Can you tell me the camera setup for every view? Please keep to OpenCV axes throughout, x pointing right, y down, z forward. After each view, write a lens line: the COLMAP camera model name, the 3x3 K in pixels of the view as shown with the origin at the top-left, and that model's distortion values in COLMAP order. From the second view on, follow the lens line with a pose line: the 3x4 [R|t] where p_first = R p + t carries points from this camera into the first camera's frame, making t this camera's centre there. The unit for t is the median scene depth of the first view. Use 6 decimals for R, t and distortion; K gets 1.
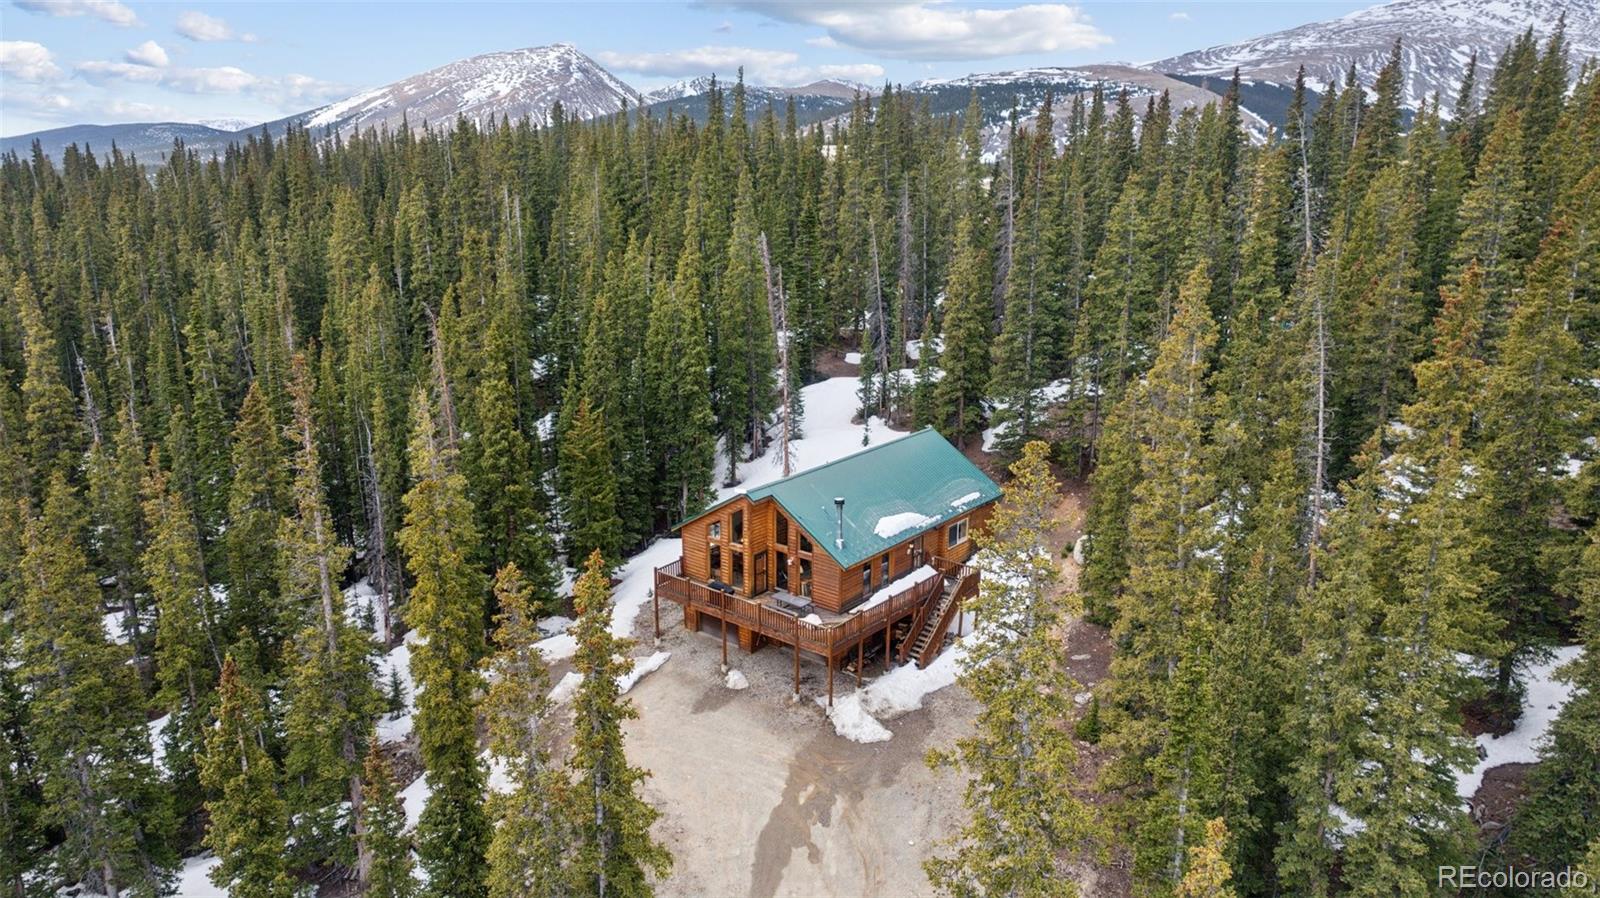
lens RADIAL K [[1094.0, 0, 800.0], [0, 1094.0, 449.0], [0, 0, 1]] dist [-0.003309, 0.003733]
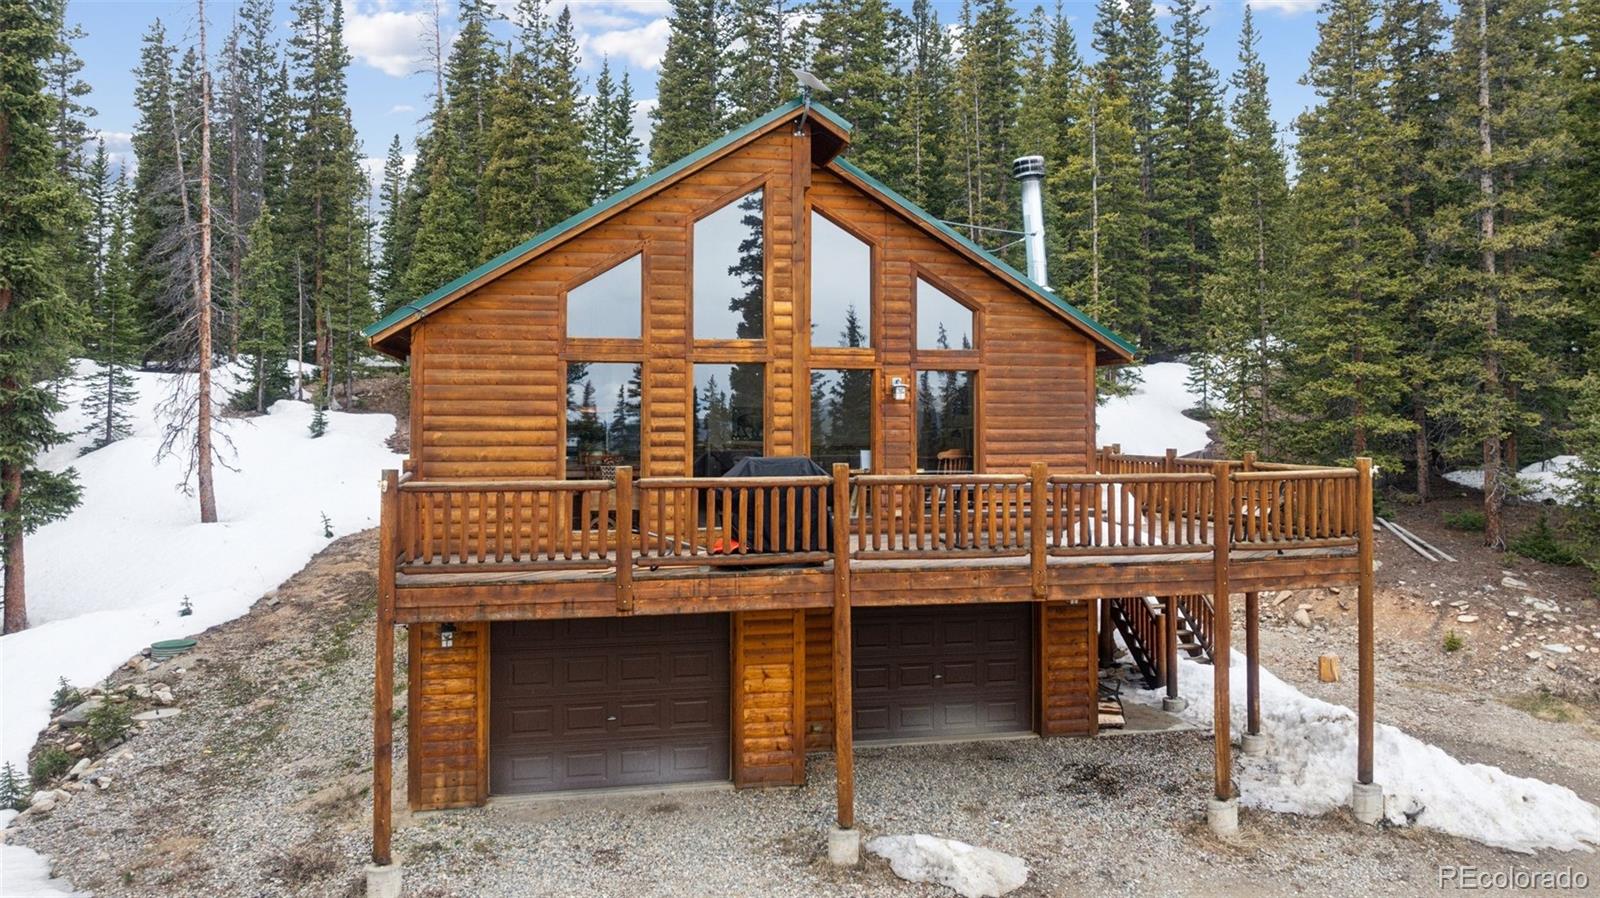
lens RADIAL K [[1144.3, 0, 806.4], [0, 1144.3, 359.0], [0, 0, 1]] dist [-0.034761, 0.029199]
pose [[0.626377, 0.035677, 0.778704, -0.256824], [0.207785, 0.955168, -0.210900, 0.153453], [-0.751317, 0.293906, 0.590882, 0.841784]]
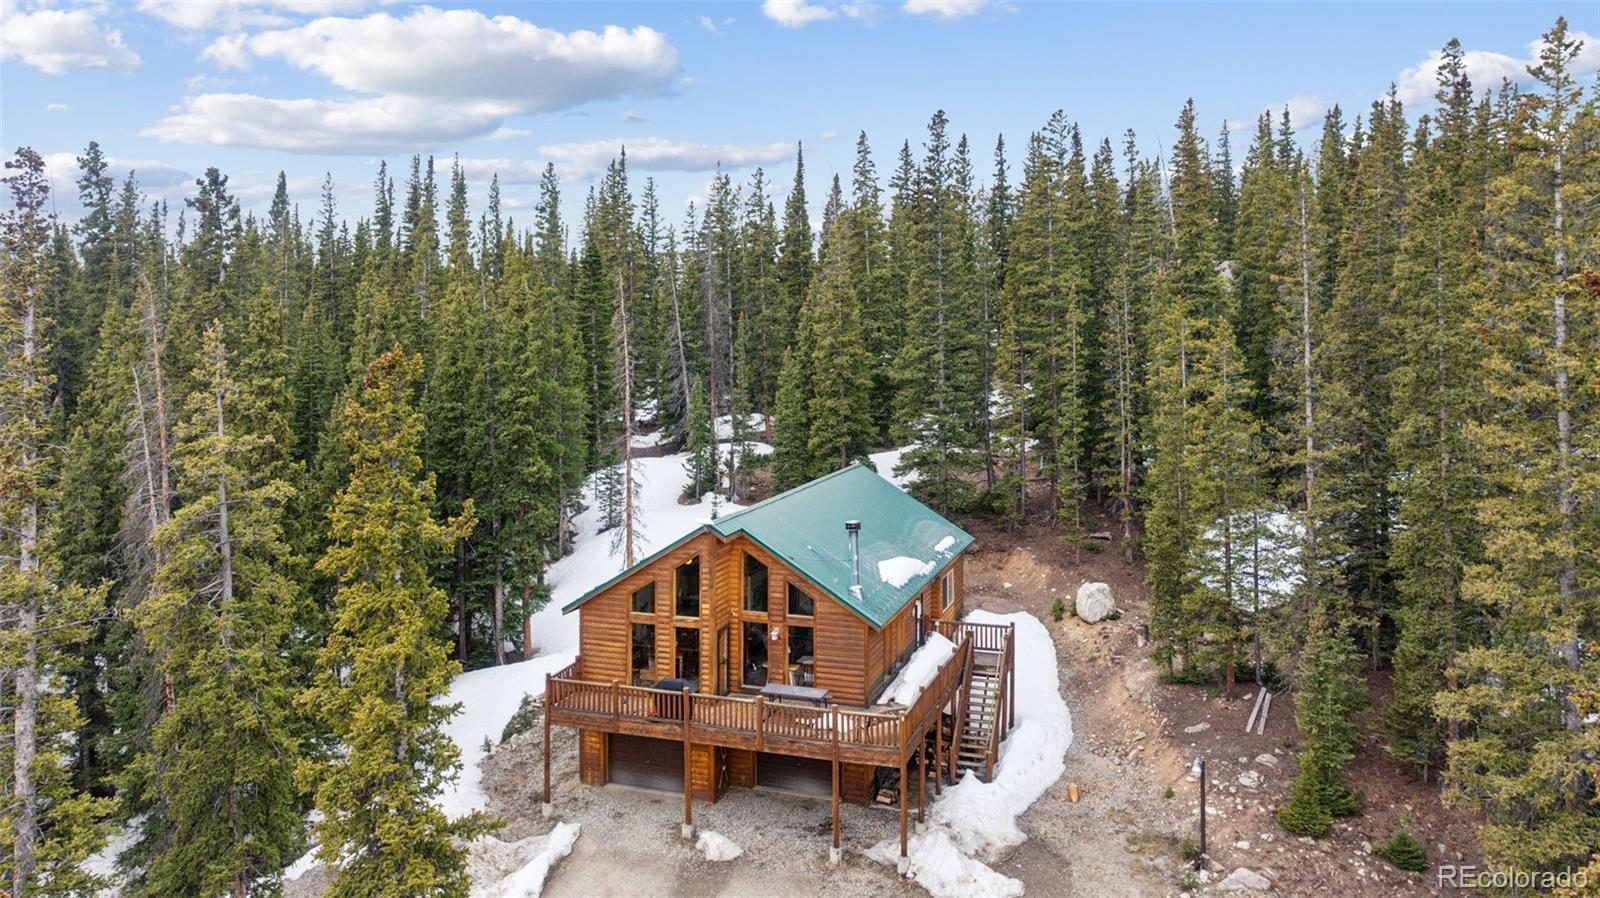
lens RADIAL K [[1142.1, 0, 800.2], [0, 1142.1, 270.2], [0, 0, 1]] dist [-0.005507, -0.001818]
pose [[0.939658, 0.010766, 0.341945, -0.228357], [0.096452, 0.950624, -0.294977, 0.098753], [-0.328237, 0.310159, 0.892223, 0.326635]]
